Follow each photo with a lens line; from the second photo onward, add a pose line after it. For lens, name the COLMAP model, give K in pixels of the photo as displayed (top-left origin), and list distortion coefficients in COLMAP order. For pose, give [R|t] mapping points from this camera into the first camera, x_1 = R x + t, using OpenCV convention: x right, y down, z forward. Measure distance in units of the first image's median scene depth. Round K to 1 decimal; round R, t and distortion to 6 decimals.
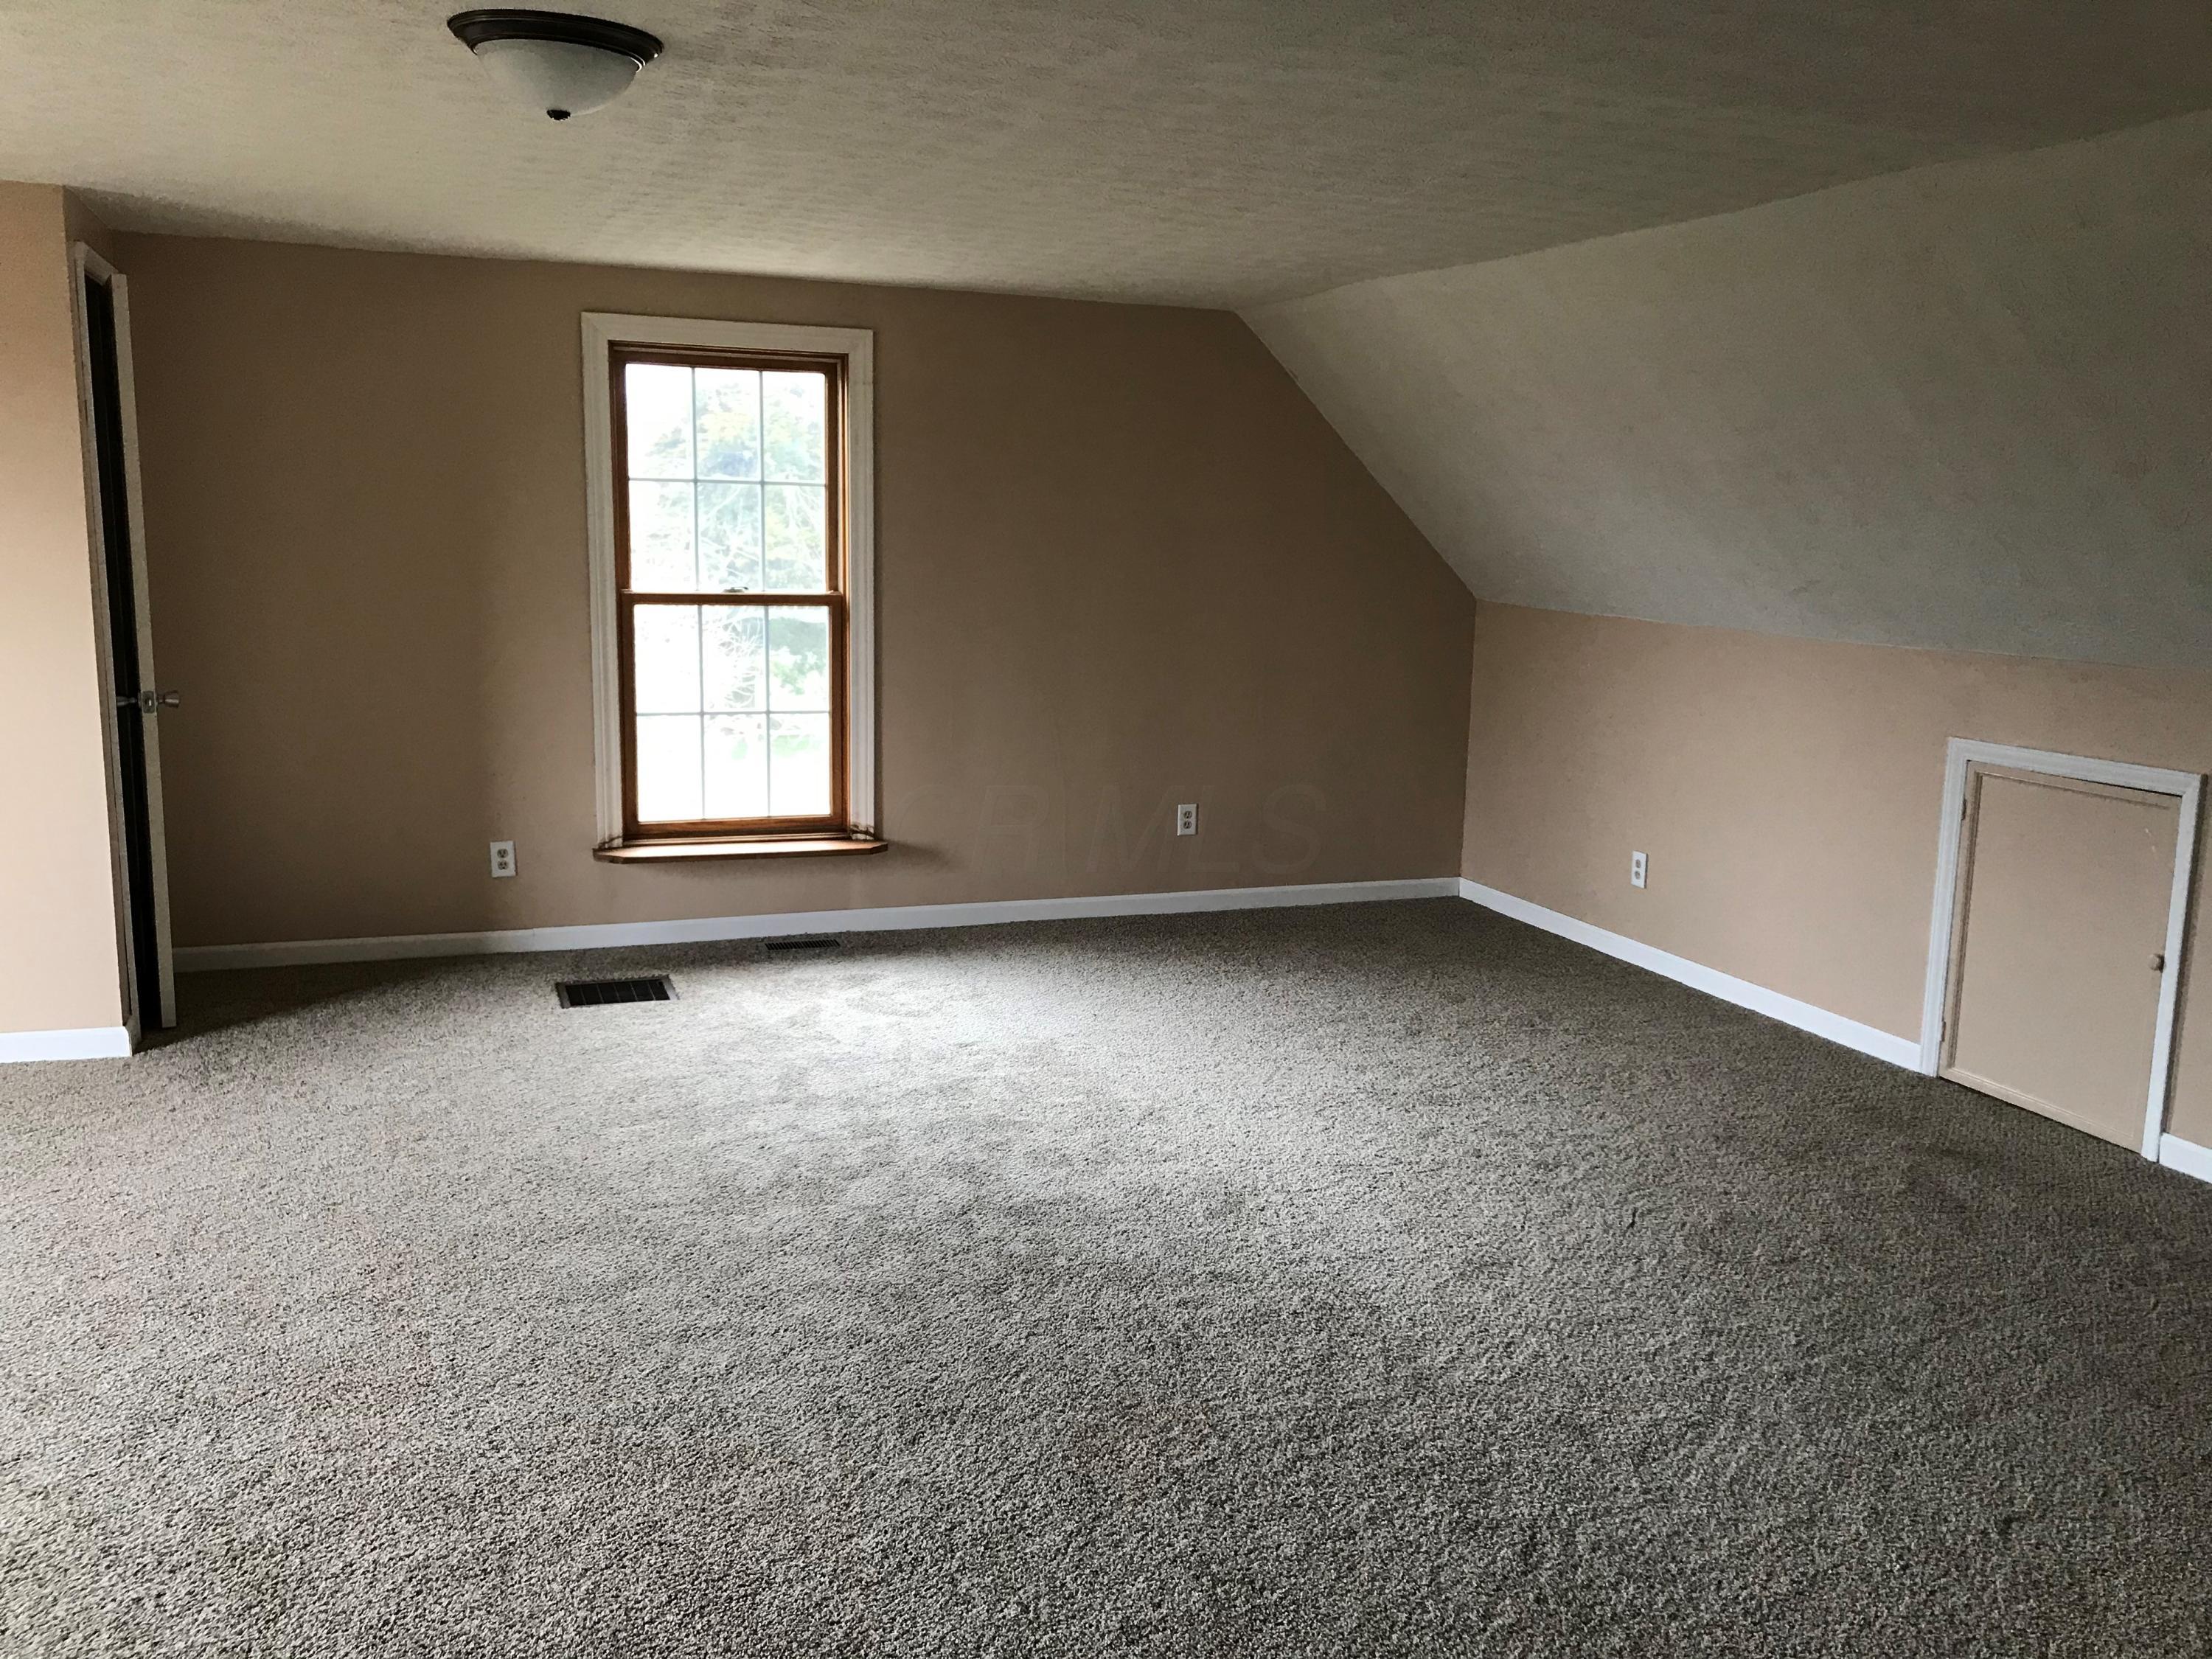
lens RADIAL K [[1789.1, 0, 1115.0], [0, 1789.1, 834.7], [0, 0, 1]] dist [0.022778, -0.043124]
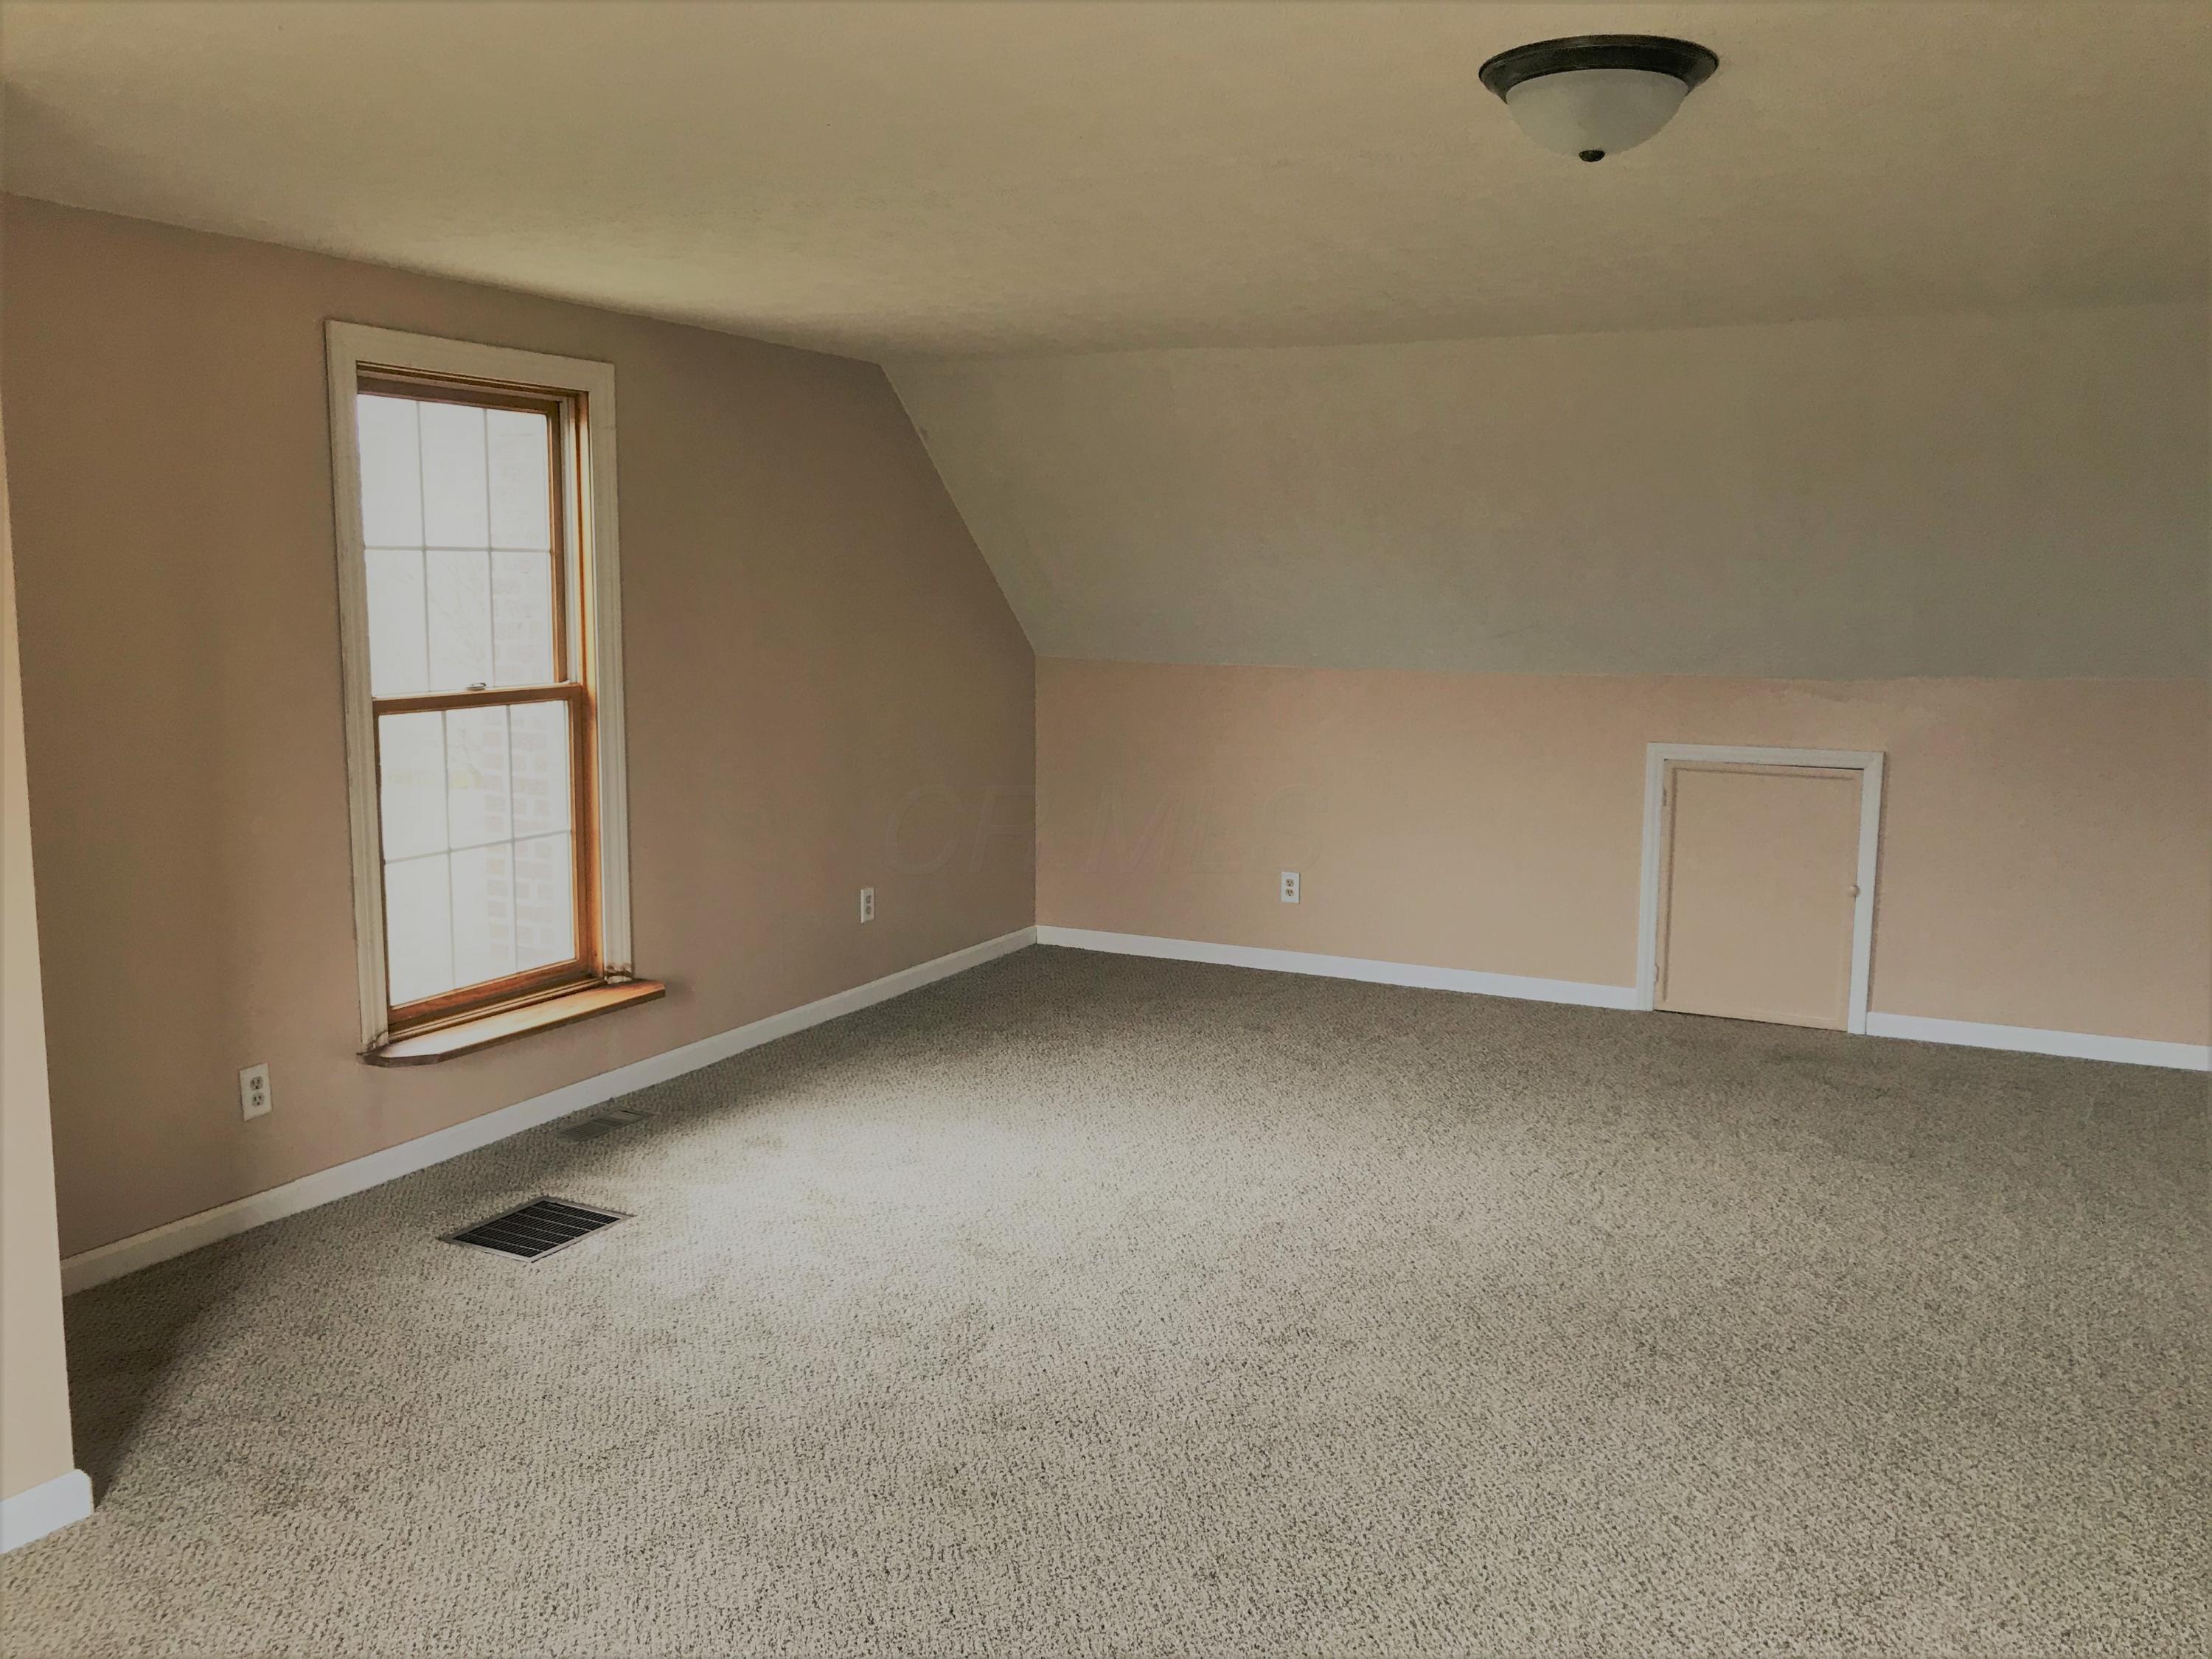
lens RADIAL K [[1789.1, 0, 1115.3], [0, 1789.1, 834.1], [0, 0, 1]] dist [0.022778, -0.043124]
pose [[0.740362, -0.115913, 0.662139, -0.537006], [0.131642, 0.990949, 0.026279, -0.059162], [-0.659192, 0.067709, 0.748920, 0.247313]]
